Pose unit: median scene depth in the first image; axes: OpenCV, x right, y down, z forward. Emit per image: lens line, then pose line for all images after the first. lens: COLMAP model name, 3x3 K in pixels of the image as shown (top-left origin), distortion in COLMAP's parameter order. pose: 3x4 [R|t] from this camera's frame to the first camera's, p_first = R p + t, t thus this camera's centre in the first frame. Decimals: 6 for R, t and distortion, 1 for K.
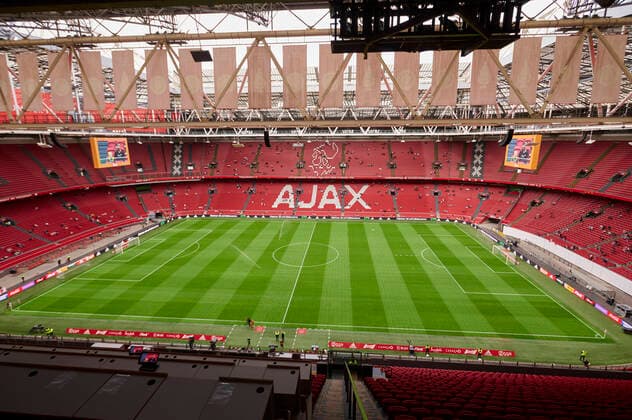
lens RADIAL K [[299.8, 0, 316.7], [0, 299.8, 215.0], [0, 0, 1]] dist [-0.012334, 0.000162]
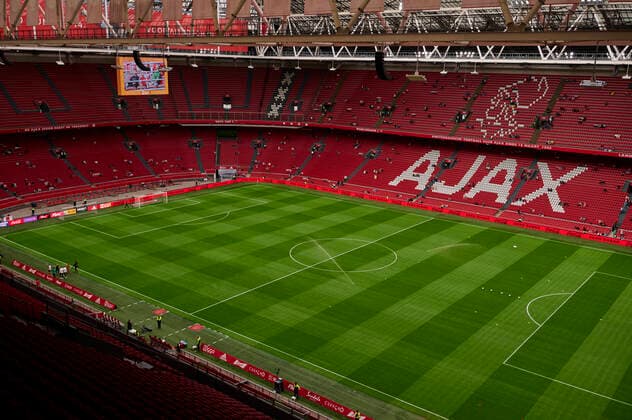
lens RADIAL K [[588.7, 0, 316.0], [0, 588.7, 210.0], [0, 0, 1]] dist [0.001488, -0.006640]
pose [[0.834458, 0.153194, -0.529349, 0.381053], [-0.159182, 0.986643, 0.034603, 0.005889], [0.527580, 0.055388, 0.847698, -0.030252]]
